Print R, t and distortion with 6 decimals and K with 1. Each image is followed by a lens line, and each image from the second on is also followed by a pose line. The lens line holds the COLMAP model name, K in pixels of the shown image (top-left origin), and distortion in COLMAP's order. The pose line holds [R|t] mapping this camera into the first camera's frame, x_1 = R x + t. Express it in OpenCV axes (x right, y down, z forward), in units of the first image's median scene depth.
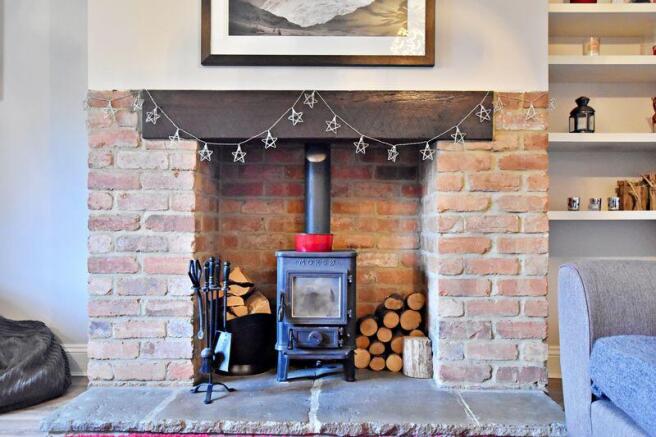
lens RADIAL K [[523.6, 0, 329.1], [0, 523.6, 221.1], [0, 0, 1]] dist [0.009508, 0.004266]
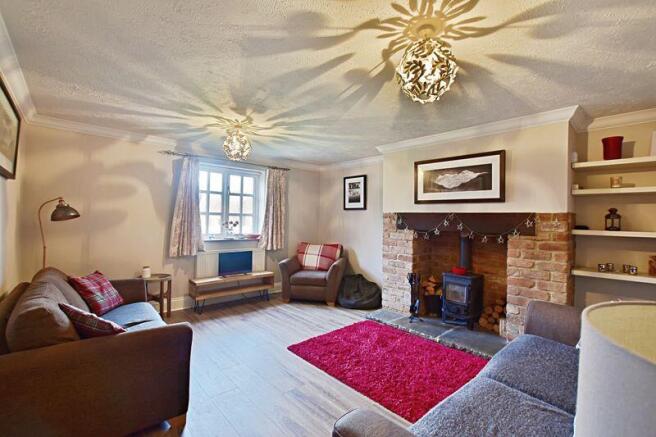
lens RADIAL K [[298.5, 0, 328.9], [0, 298.5, 218.3], [0, 0, 1]] dist [-0.016465, -0.000549]
pose [[0.679009, 0.007242, -0.734095, 0.624702], [-0.005987, 0.999973, 0.004327, -0.223813], [0.734106, 0.001457, 0.679033, -0.435672]]
